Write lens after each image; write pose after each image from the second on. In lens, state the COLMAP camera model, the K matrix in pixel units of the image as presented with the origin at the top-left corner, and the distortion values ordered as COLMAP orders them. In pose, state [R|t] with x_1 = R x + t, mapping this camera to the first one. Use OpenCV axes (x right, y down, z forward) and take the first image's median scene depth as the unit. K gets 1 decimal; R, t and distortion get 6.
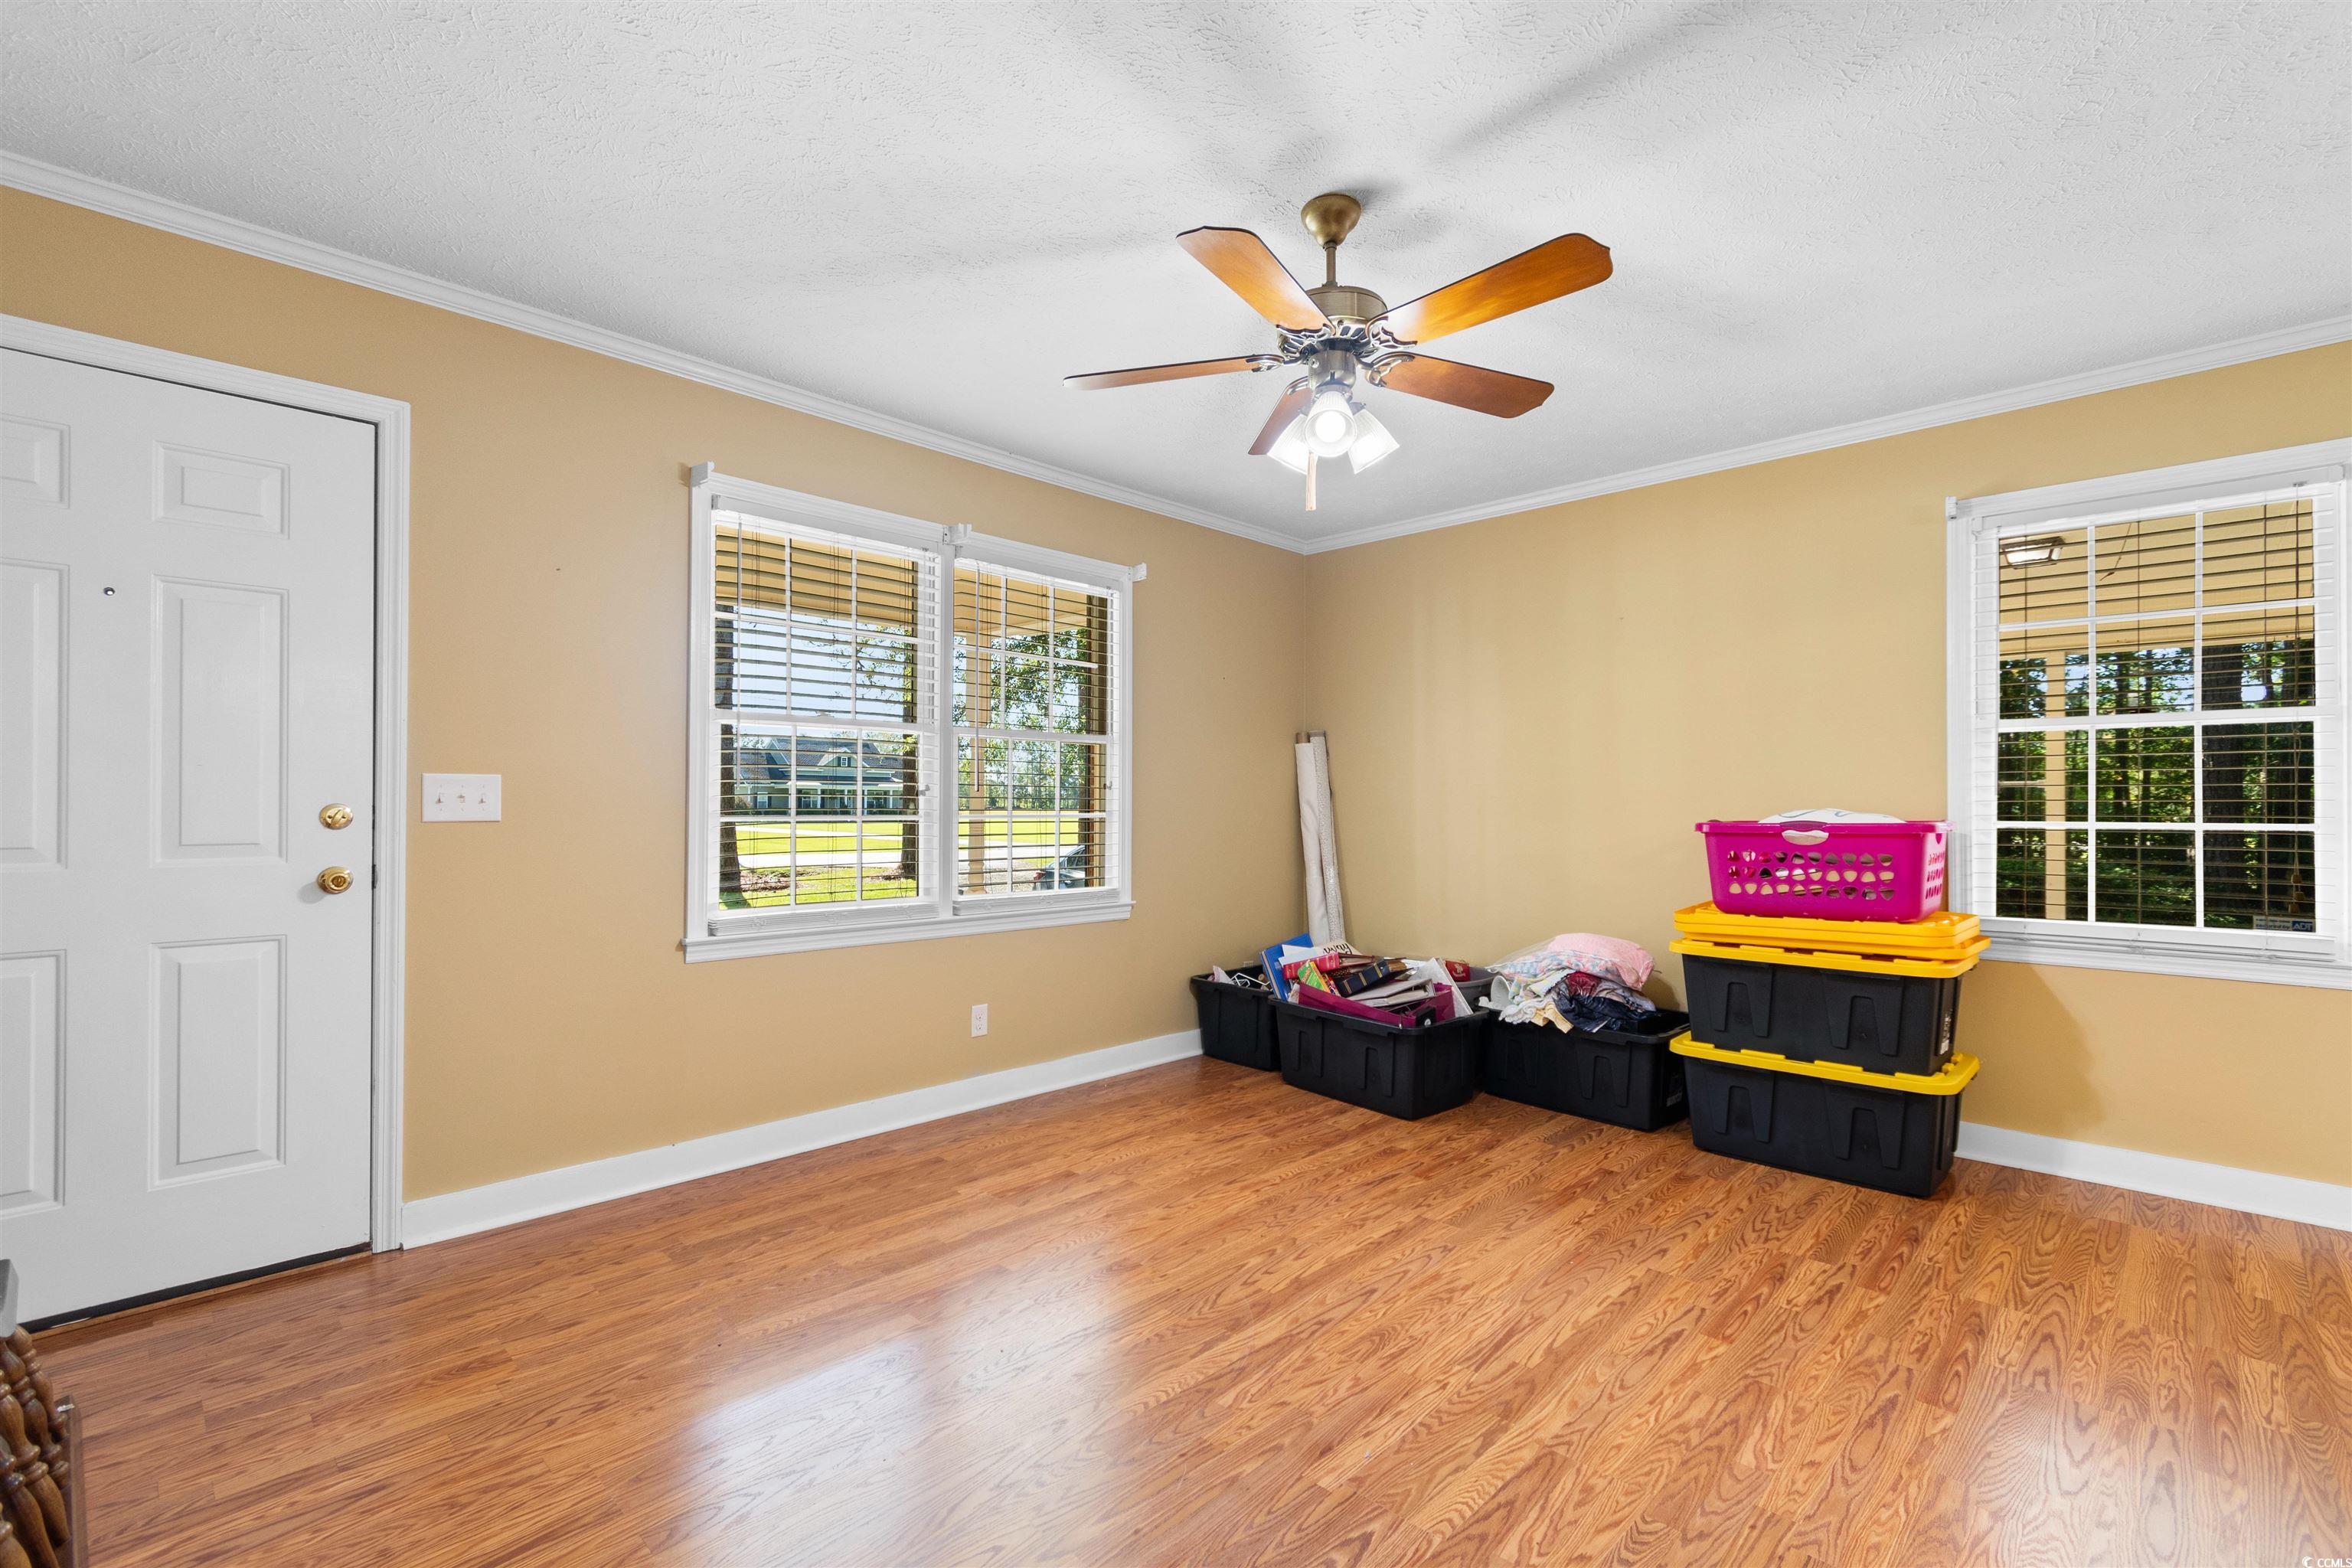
lens RADIAL K [[1062.6, 0, 1197.2], [0, 1062.6, 789.9], [0, 0, 1]] dist [0.007737, -0.003571]
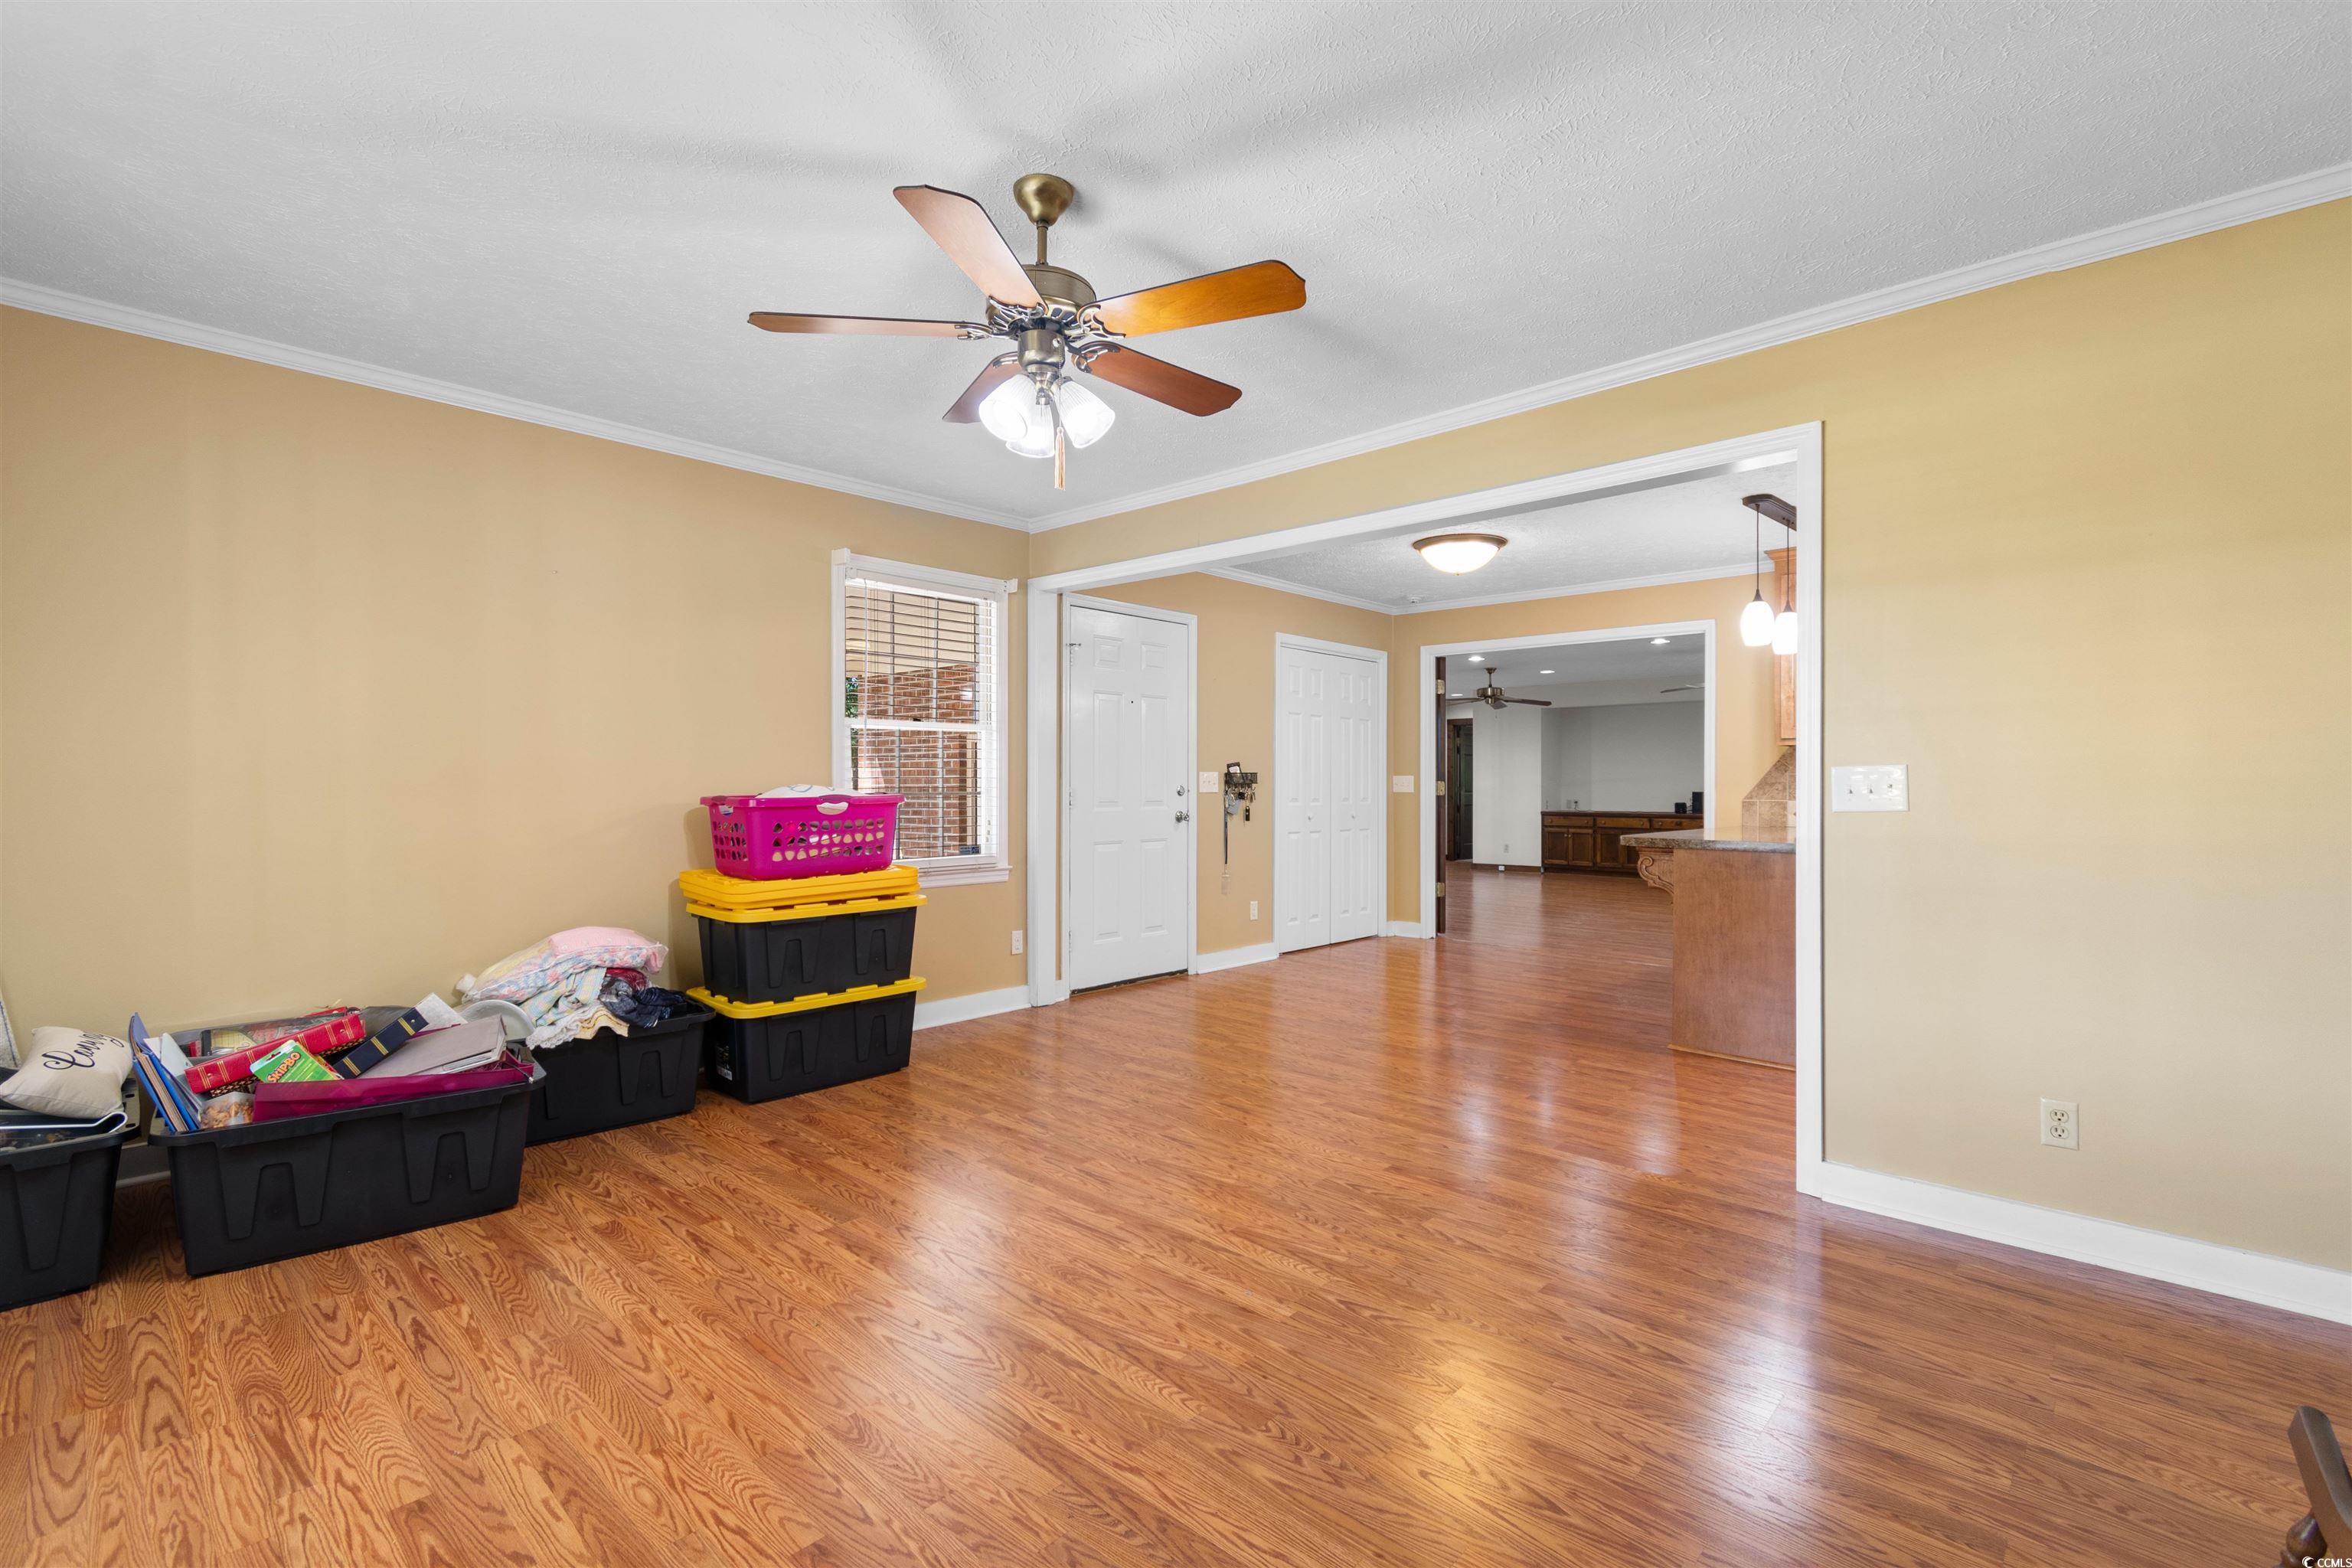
lens RADIAL K [[1062.6, 0, 1168.3], [0, 1062.6, 788.9], [0, 0, 1]] dist [0.007737, -0.003571]
pose [[-0.004317, -0.016997, 0.999846, -0.643698], [-0.010631, 0.999800, 0.016950, -0.000931], [-0.999934, -0.010557, -0.004497, 0.644928]]
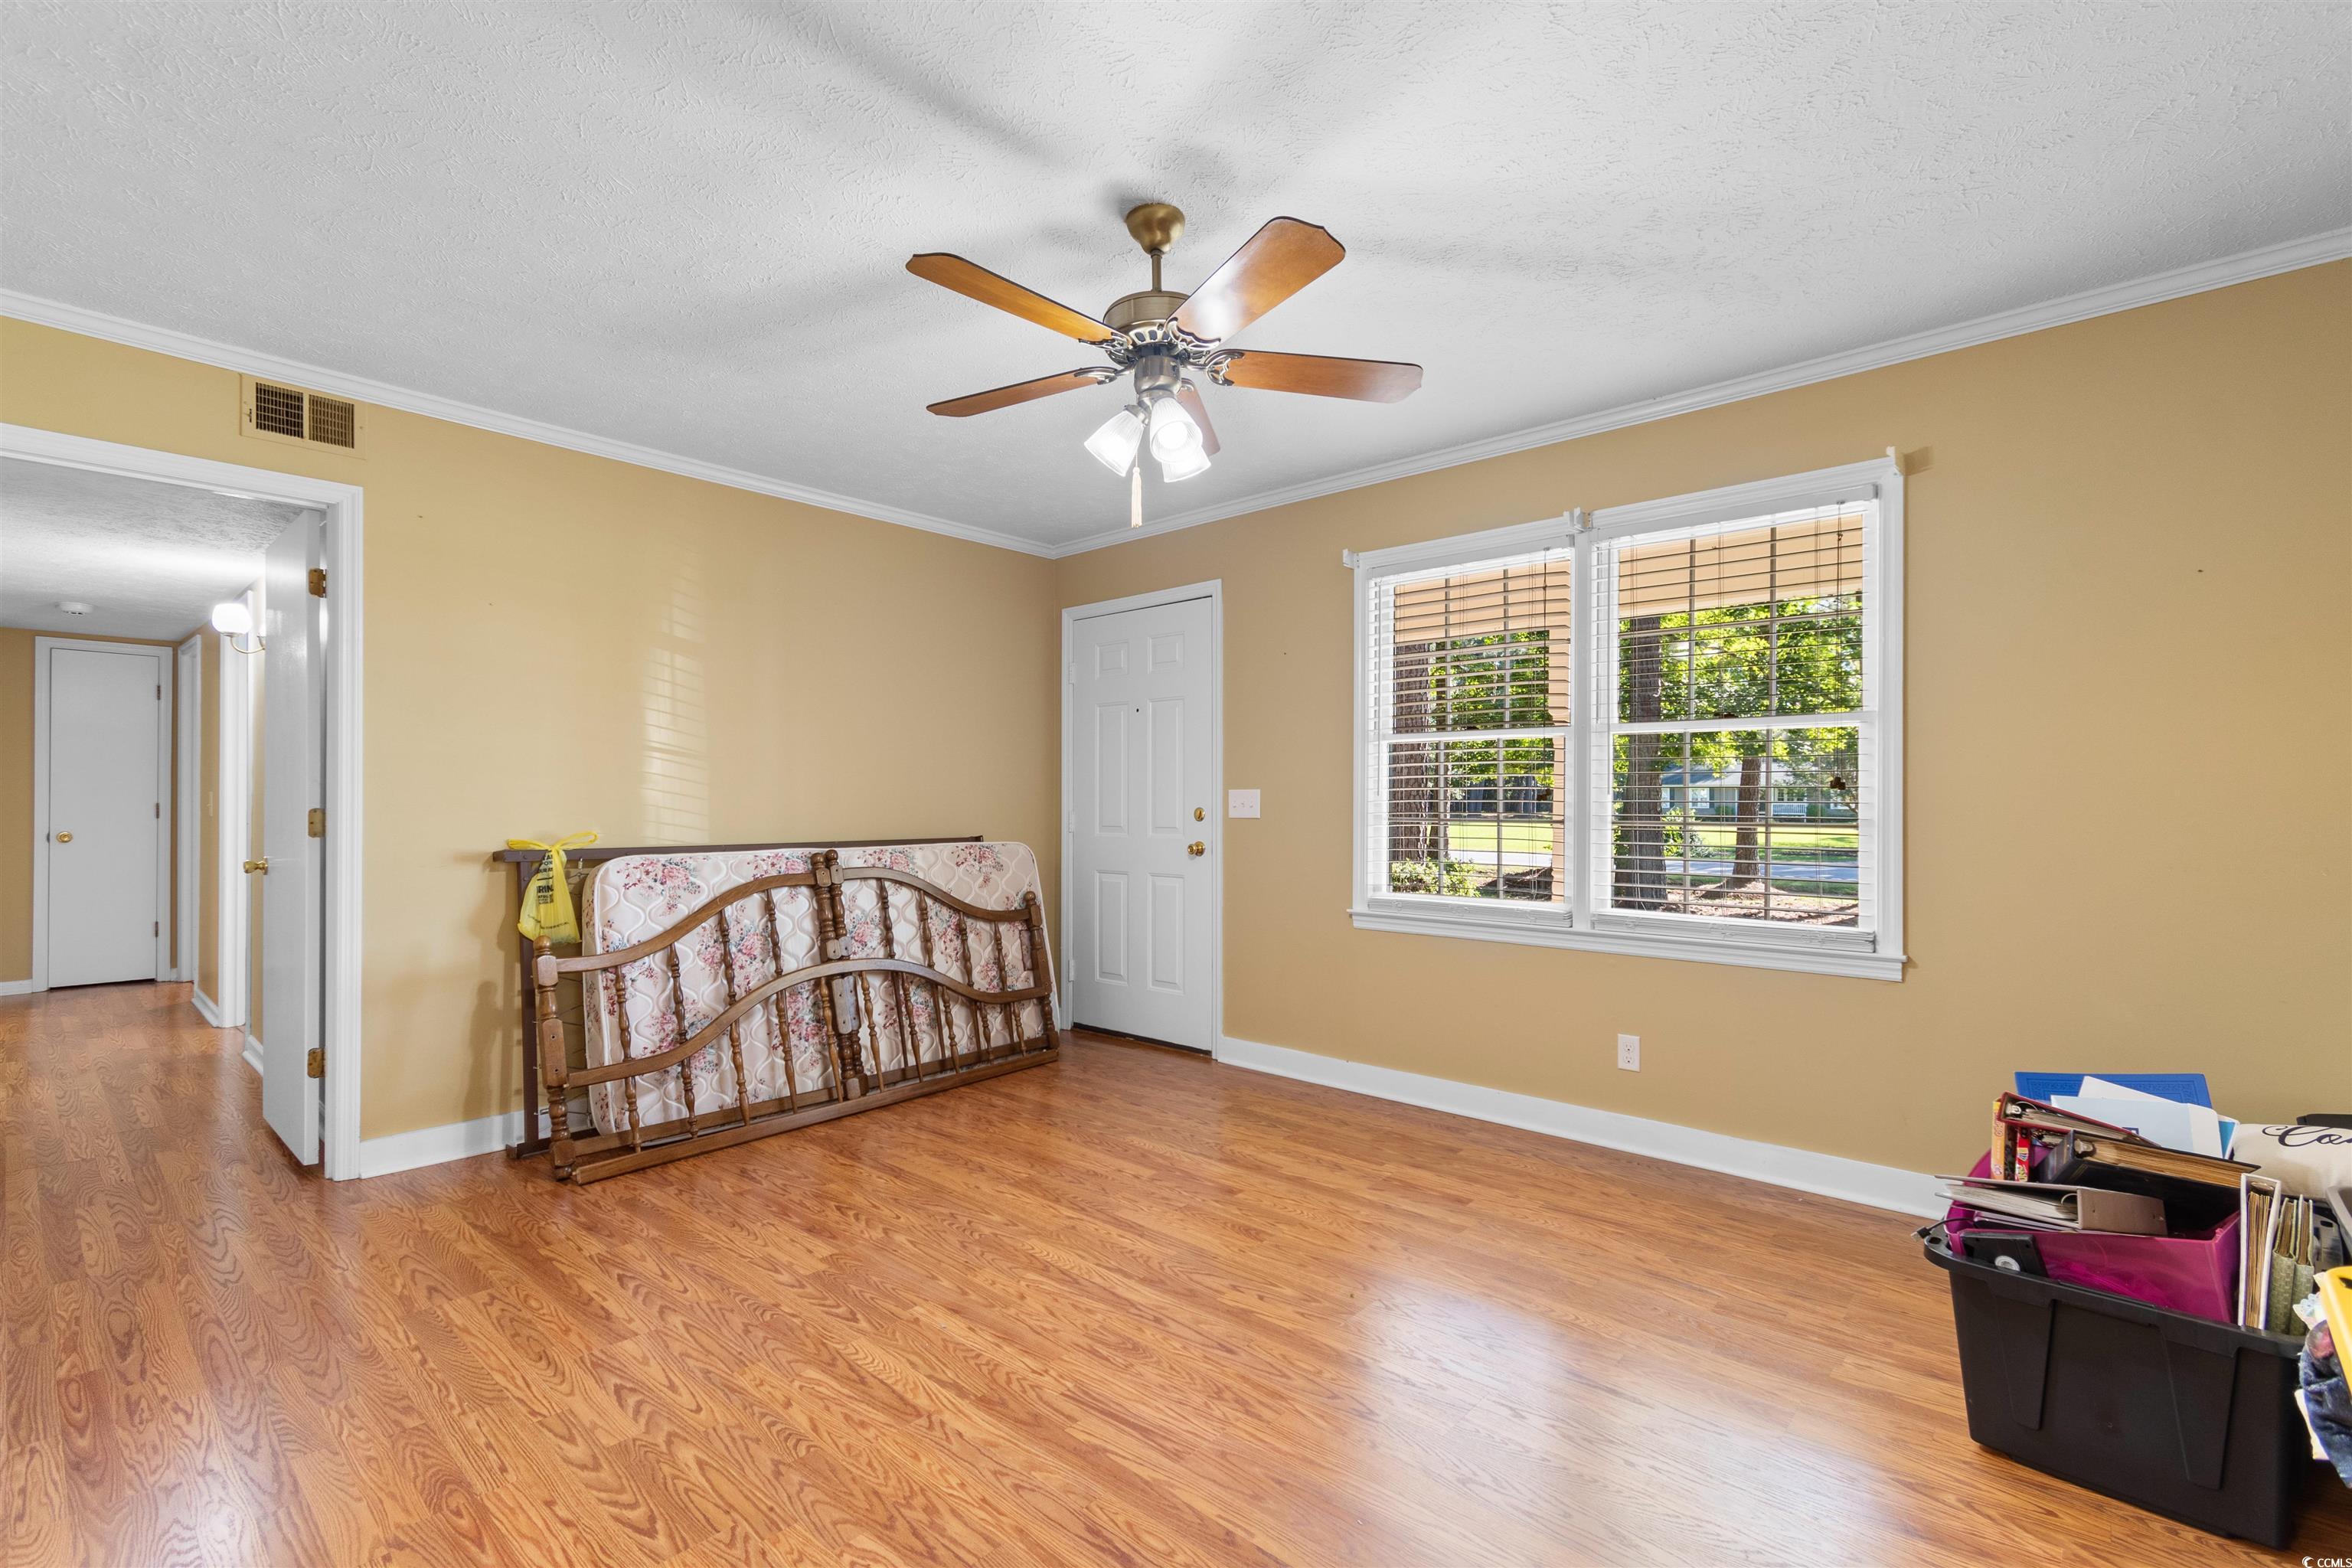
lens RADIAL K [[1062.6, 0, 1159.0], [0, 1062.6, 789.2], [0, 0, 1]] dist [0.007737, -0.003571]
pose [[0.015408, -0.015646, -0.999759, 0.827717], [0.007993, 0.999848, -0.015524, 0.008322], [0.999849, -0.007752, 0.015530, 0.720231]]
